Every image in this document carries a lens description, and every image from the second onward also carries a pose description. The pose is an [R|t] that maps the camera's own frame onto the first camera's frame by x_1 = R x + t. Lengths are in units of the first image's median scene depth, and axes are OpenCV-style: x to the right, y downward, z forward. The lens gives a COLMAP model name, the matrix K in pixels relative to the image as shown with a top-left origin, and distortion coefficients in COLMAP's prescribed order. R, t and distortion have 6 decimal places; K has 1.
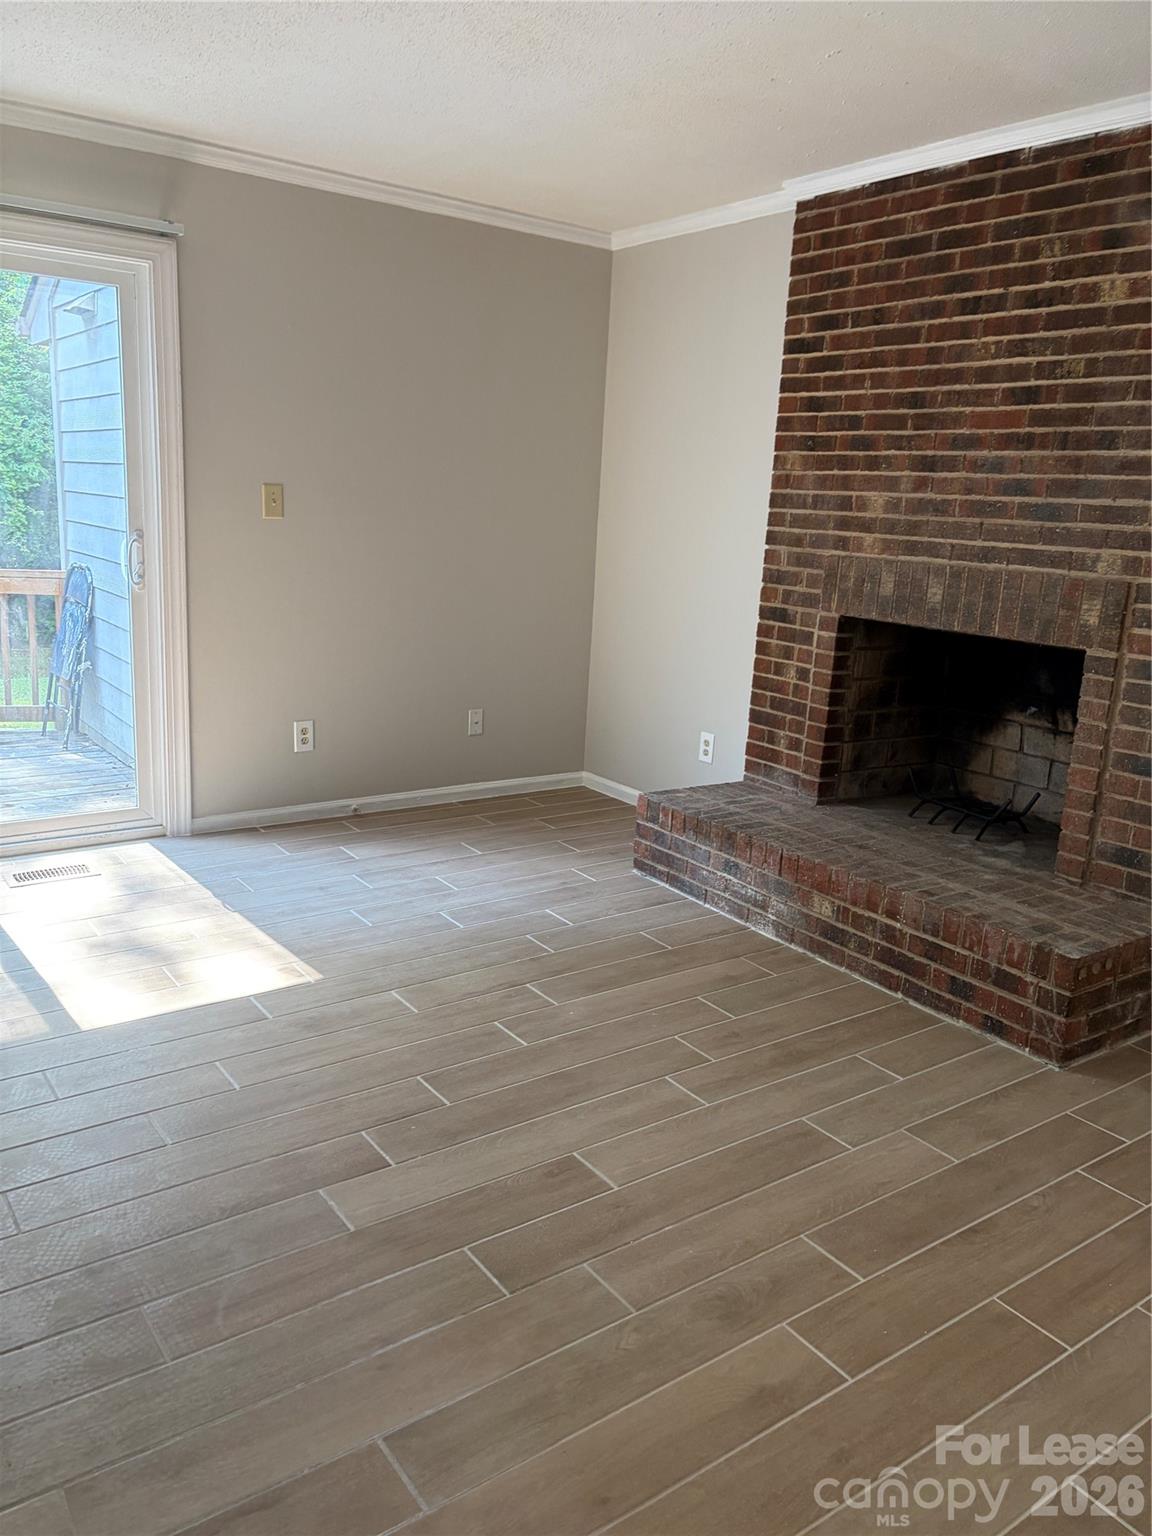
lens RADIAL K [[1156.9, 0, 575.5], [0, 1156.9, 768.4], [0, 0, 1]] dist [0.004524, -0.000517]
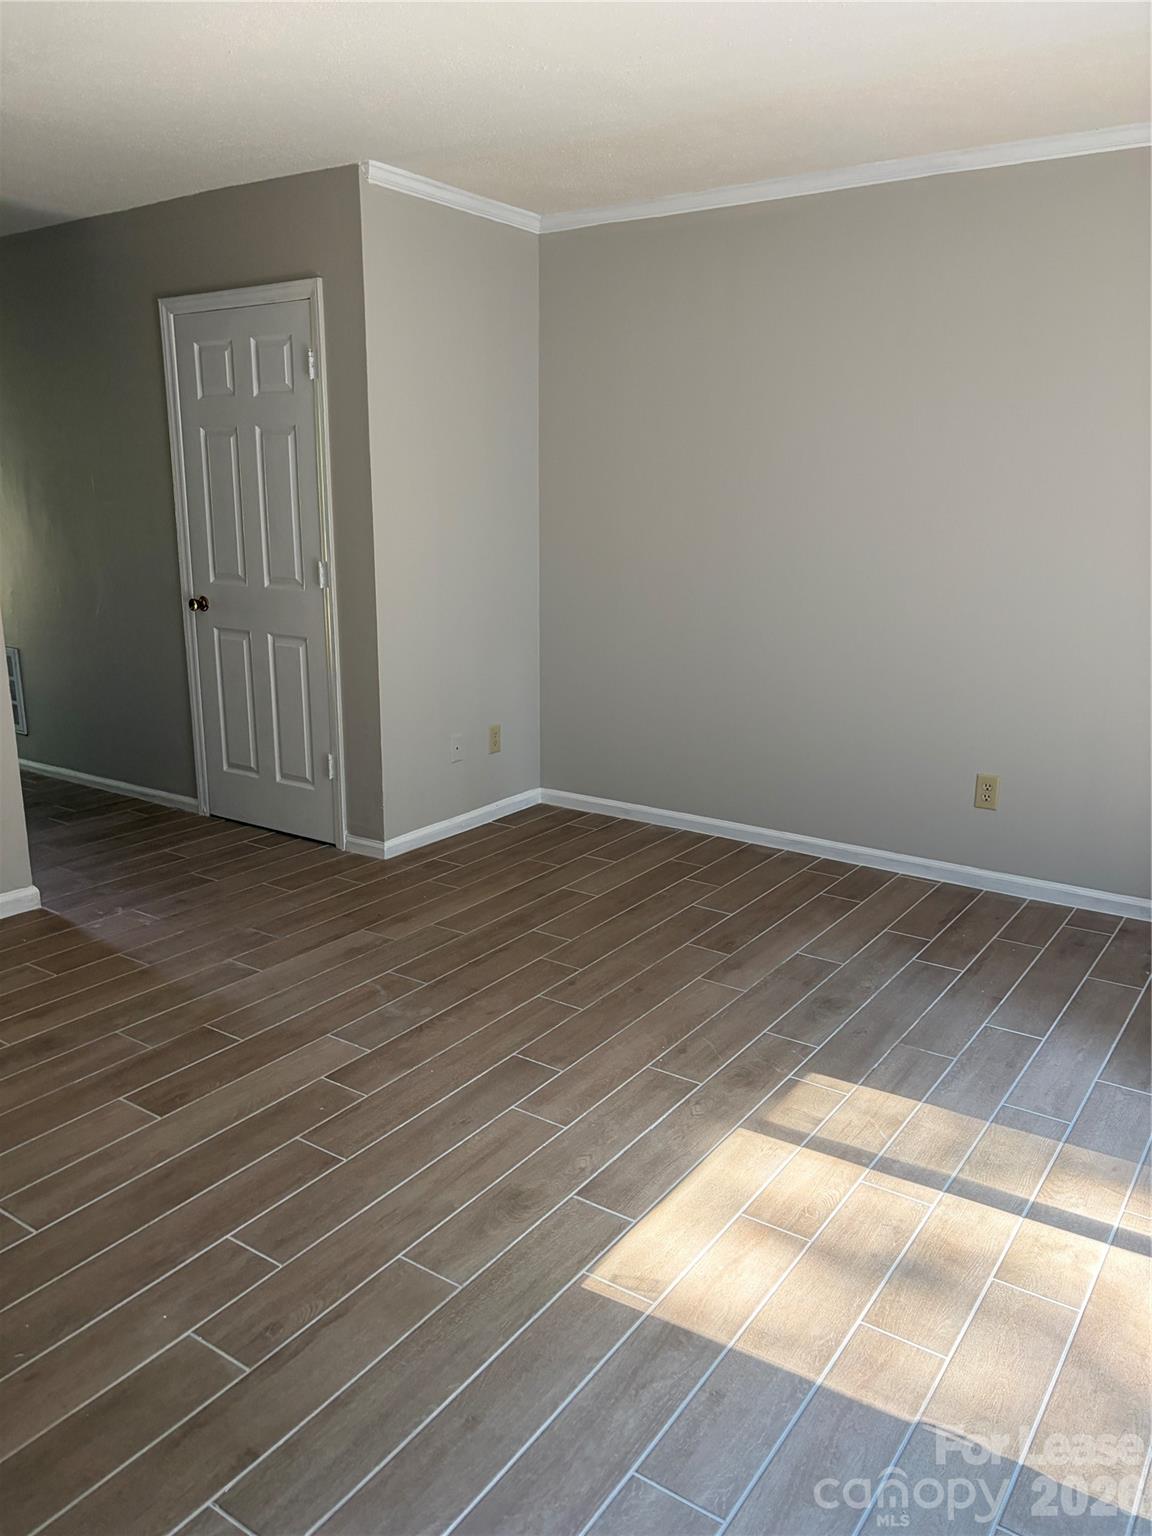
lens RADIAL K [[1156.9, 0, 577.4], [0, 1156.9, 769.0], [0, 0, 1]] dist [0.004524, -0.000517]
pose [[-0.941981, 0.020162, -0.335059, -0.012315], [-0.129194, 0.899519, 0.417342, -0.391940], [0.309806, 0.436416, -0.844725, 1.639440]]
